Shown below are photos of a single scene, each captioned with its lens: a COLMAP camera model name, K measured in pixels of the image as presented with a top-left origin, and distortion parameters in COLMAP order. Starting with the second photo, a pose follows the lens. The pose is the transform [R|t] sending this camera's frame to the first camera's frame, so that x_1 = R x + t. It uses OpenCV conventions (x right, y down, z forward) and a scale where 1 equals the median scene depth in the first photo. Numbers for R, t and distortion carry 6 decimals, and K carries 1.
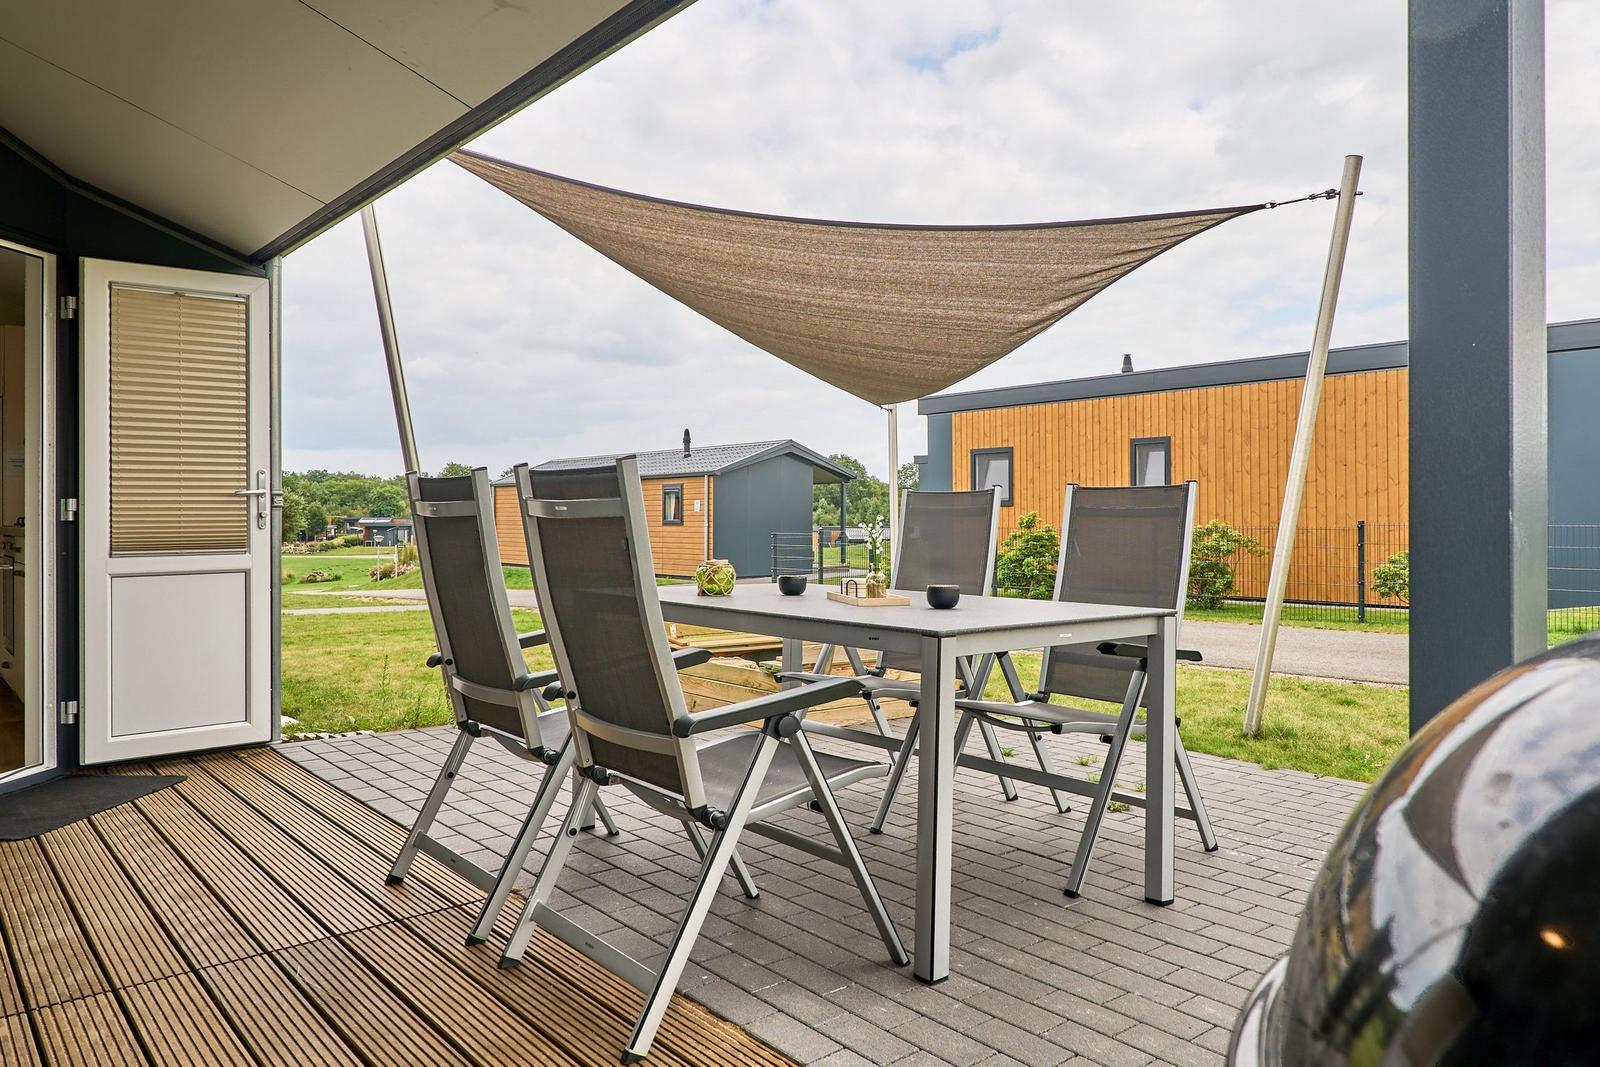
lens RADIAL K [[1117.4, 0, 848.1], [0, 1117.4, 499.0], [0, 0, 1]] dist [-0.001747, -0.000614]
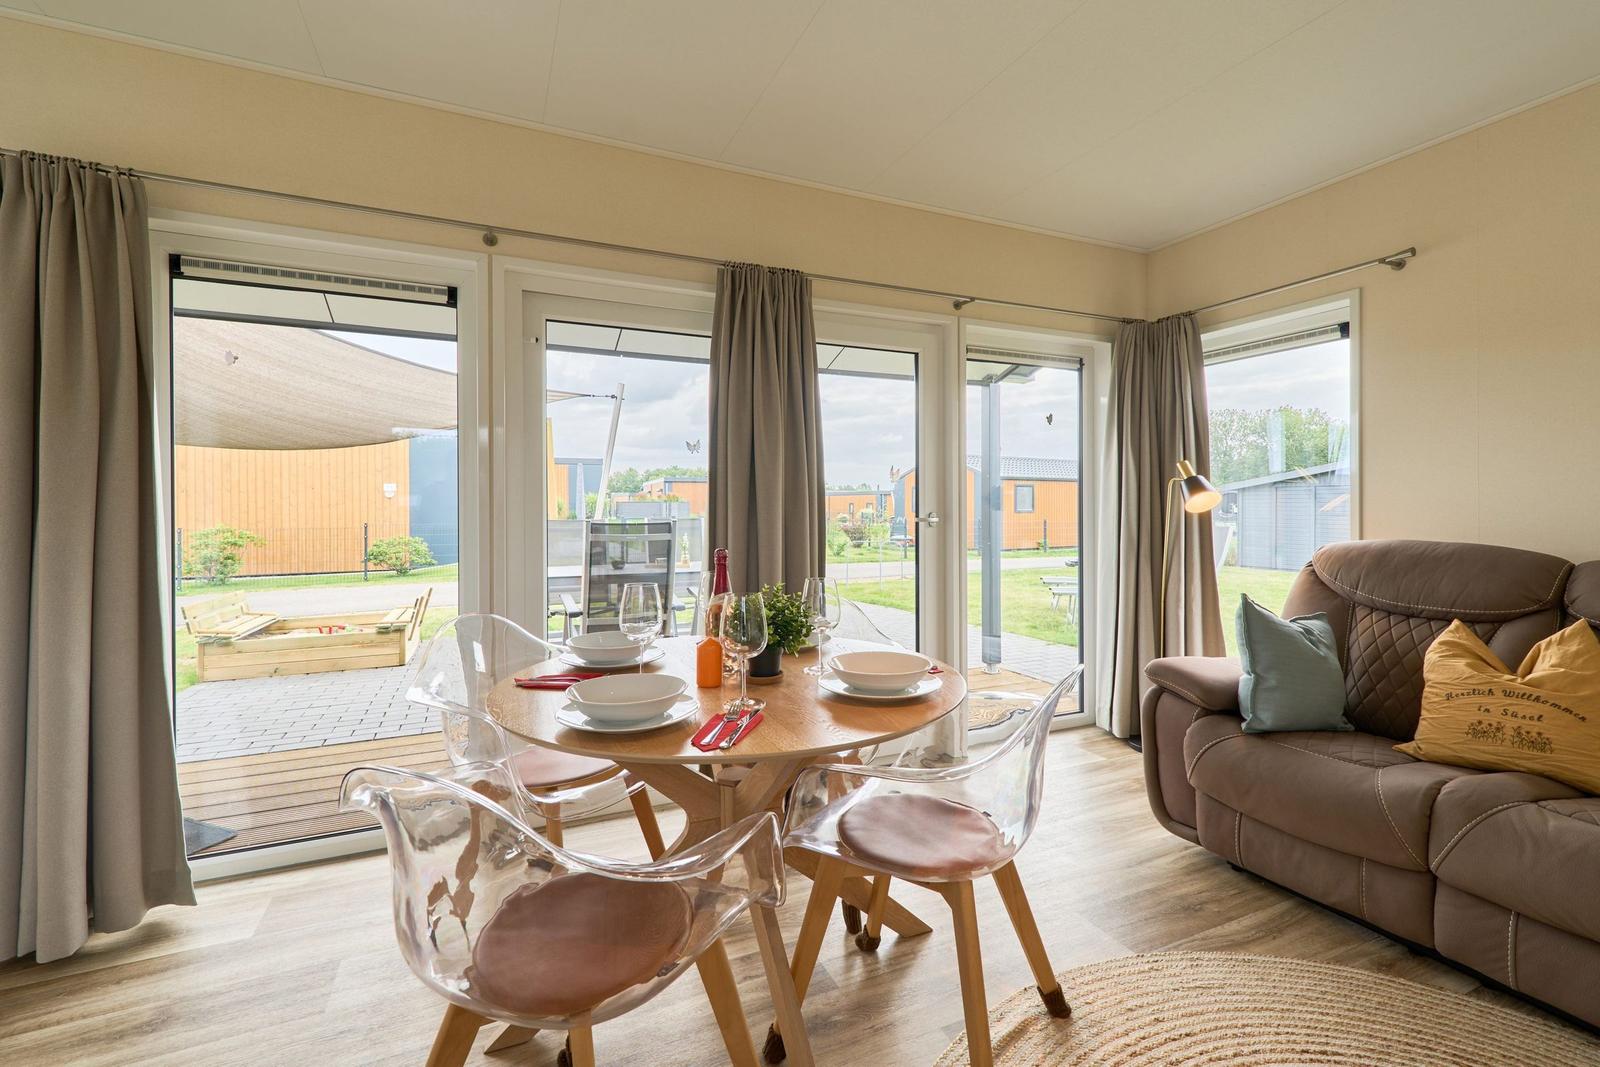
lens RADIAL K [[735.0, 0, 792.7], [0, 735.0, 514.2], [0, 0, 1]] dist [0.001631, -0.000502]
pose [[0.274010, 0.001311, 0.961726, -0.385318], [-0.008074, 0.999967, 0.000938, -0.000183], [-0.961693, -0.008022, 0.274011, 0.039446]]
